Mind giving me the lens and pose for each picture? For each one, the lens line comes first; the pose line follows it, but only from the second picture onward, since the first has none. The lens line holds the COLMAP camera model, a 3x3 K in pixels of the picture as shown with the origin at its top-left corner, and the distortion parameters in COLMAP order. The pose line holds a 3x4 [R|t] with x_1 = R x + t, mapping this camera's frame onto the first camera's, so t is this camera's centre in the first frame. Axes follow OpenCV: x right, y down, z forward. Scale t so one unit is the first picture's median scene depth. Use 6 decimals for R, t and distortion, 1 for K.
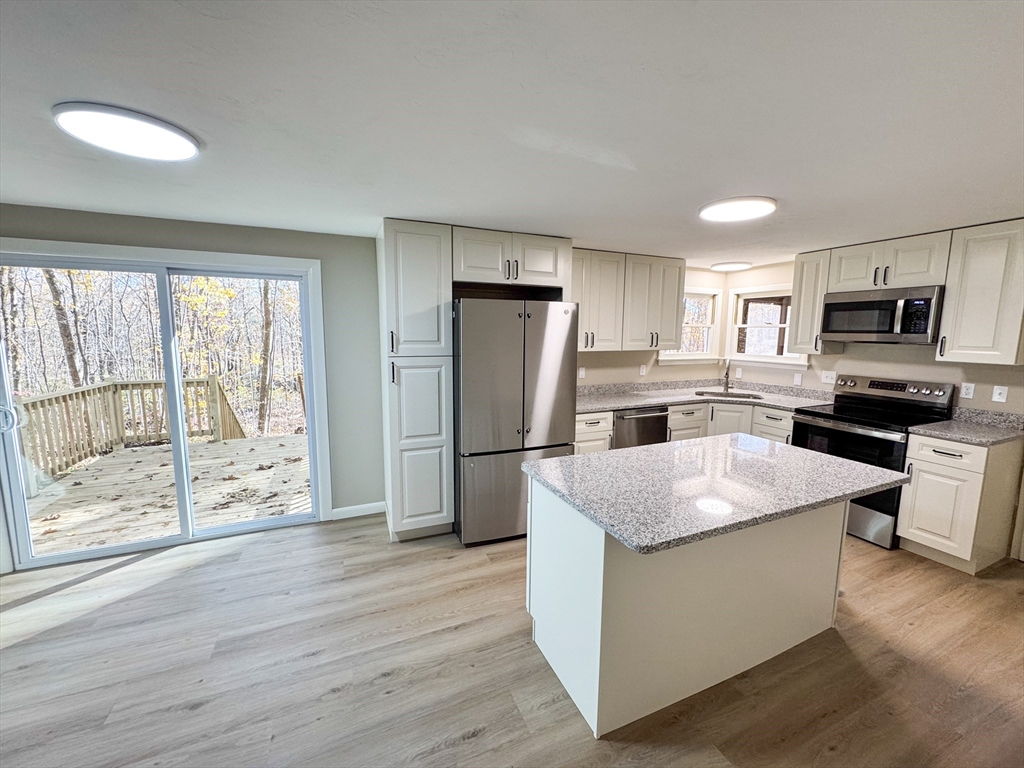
lens RADIAL K [[413.8, 0, 509.2], [0, 413.8, 383.1], [0, 0, 1]] dist [-0.001789, 0.000193]
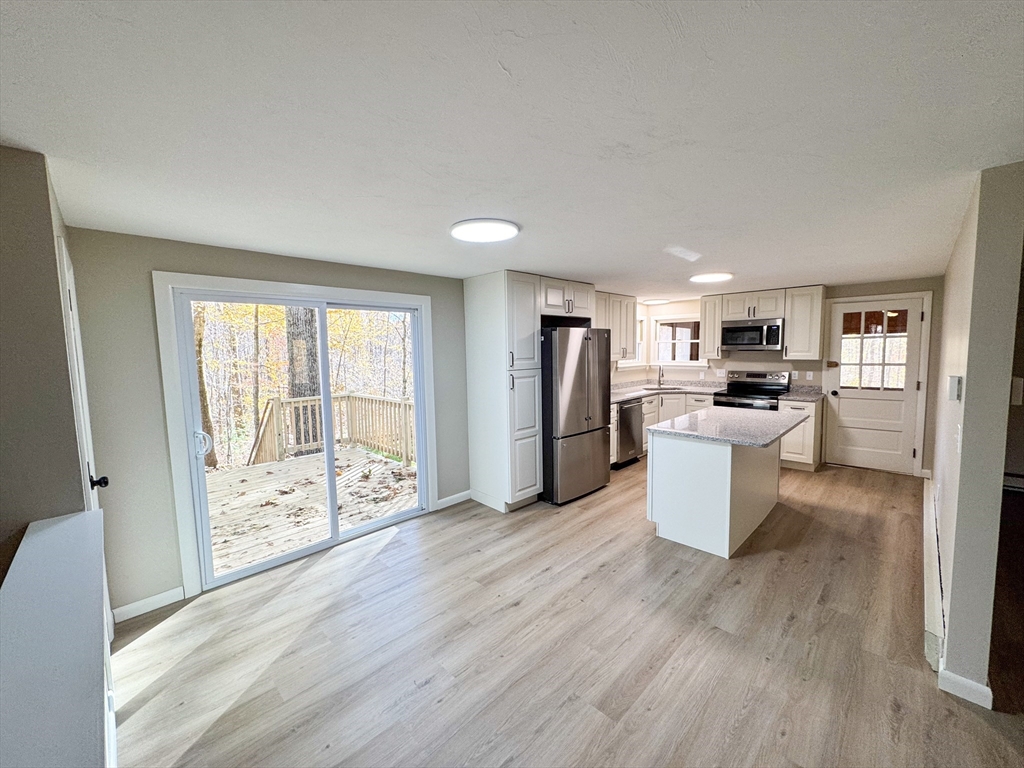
lens RADIAL K [[413.8, 0, 514.1], [0, 413.8, 382.3], [0, 0, 1]] dist [-0.001789, 0.000193]
pose [[0.927888, -0.055585, 0.368693, -0.664272], [0.071168, 0.997049, -0.028791, 0.012714], [-0.366004, 0.052954, 0.929105, -0.223502]]
